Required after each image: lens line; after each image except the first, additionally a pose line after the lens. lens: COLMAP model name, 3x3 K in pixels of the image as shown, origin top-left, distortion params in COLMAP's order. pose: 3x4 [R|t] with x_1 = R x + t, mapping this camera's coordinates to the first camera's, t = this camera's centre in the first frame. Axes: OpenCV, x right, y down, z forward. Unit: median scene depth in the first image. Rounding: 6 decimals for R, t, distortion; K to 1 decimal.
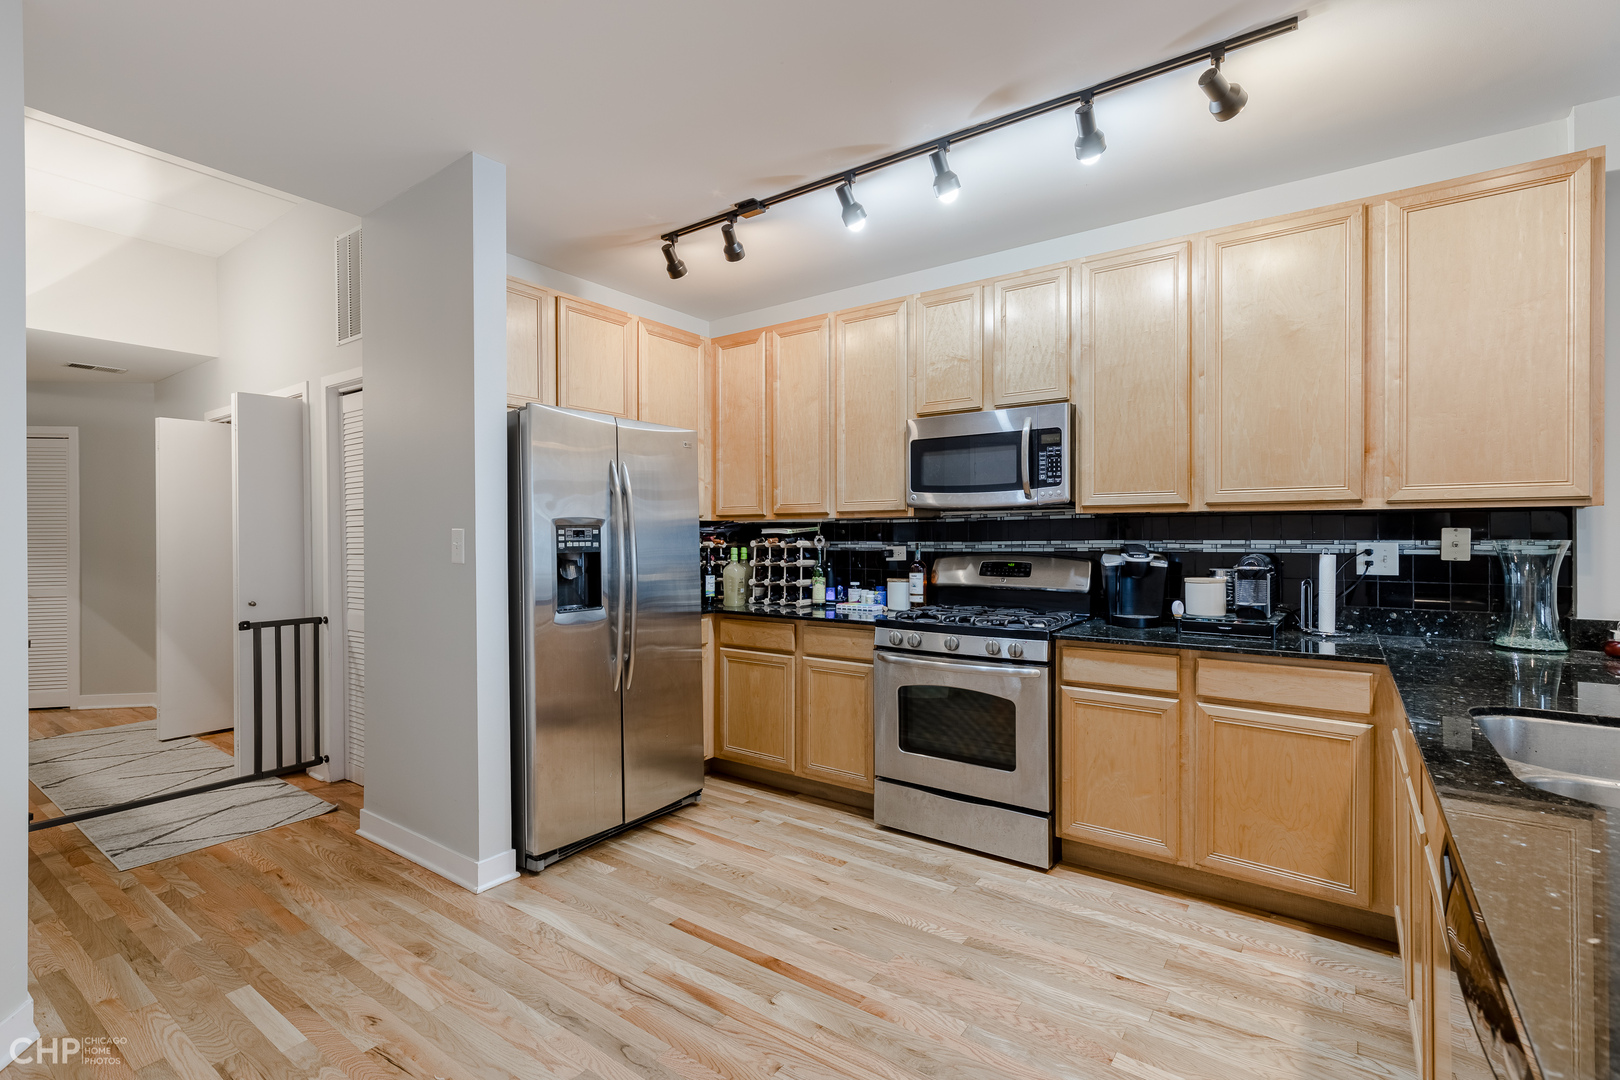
lens RADIAL K [[736.3, 0, 808.1], [0, 736.3, 532.3], [0, 0, 1]] dist [0.010293, -0.000933]
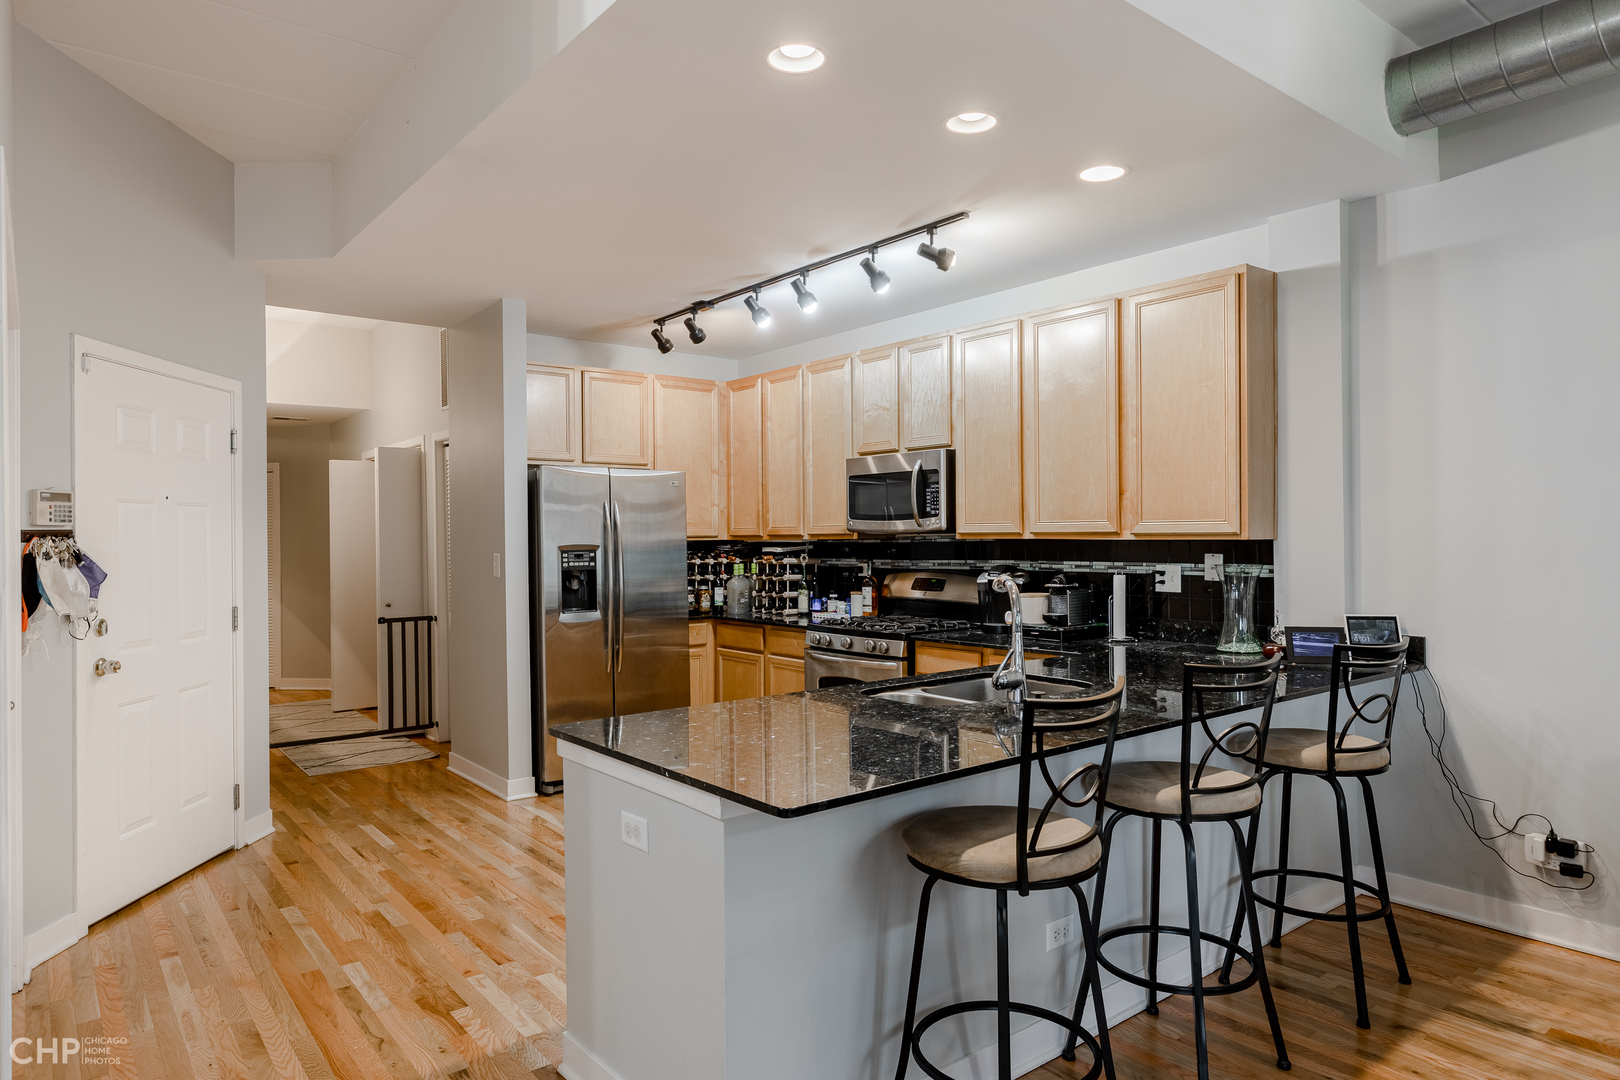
lens RADIAL K [[991.0, 0, 810.3], [0, 991.0, 527.0], [0, 0, 1]] dist [0.005144, 0.001502]
pose [[0.961818, -0.006972, -0.273601, 0.574293], [0.006130, 0.999973, -0.003931, -0.039964], [0.273621, 0.002104, 0.961835, -0.624228]]
